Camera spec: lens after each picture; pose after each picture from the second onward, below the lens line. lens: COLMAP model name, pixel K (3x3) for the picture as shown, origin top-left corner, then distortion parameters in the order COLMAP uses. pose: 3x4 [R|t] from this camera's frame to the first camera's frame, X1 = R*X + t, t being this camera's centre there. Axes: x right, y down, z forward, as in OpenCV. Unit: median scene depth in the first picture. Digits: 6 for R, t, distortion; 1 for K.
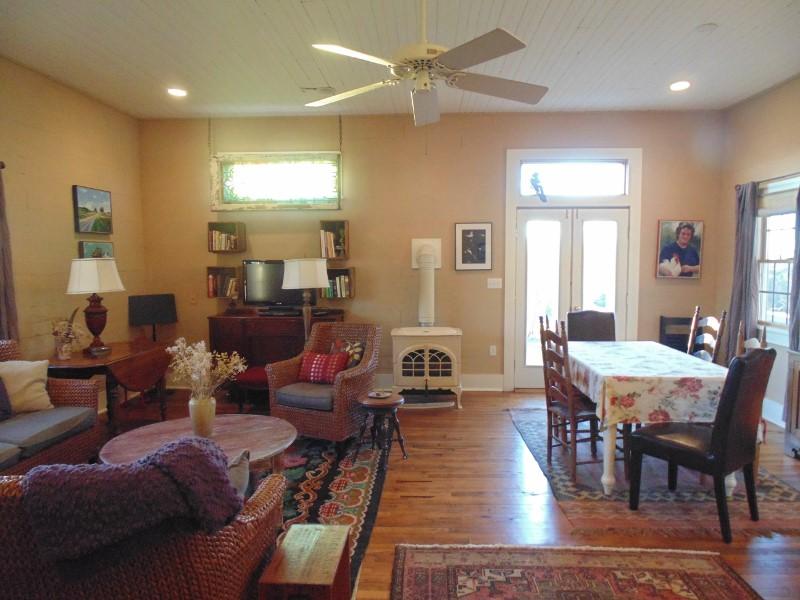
lens RADIAL K [[532.6, 0, 400.2], [0, 532.6, 302.4], [0, 0, 1]] dist [-0.015350, -0.000950]
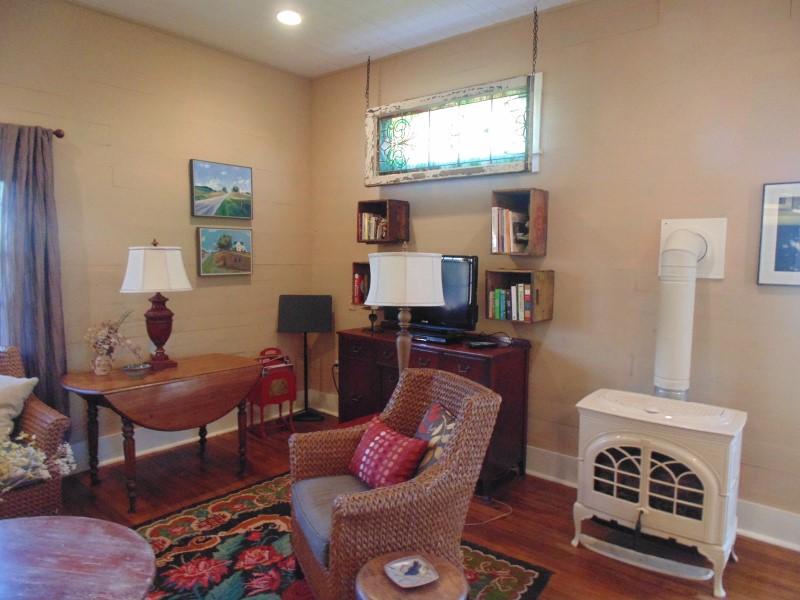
lens RADIAL K [[532.6, 0, 402.2], [0, 532.6, 299.5], [0, 0, 1]] dist [-0.015350, -0.000950]
pose [[0.800740, 0.069591, -0.594956, 0.137306], [-0.067050, 0.997400, 0.026423, -0.040123], [0.595248, 0.018734, 0.803324, 0.456736]]
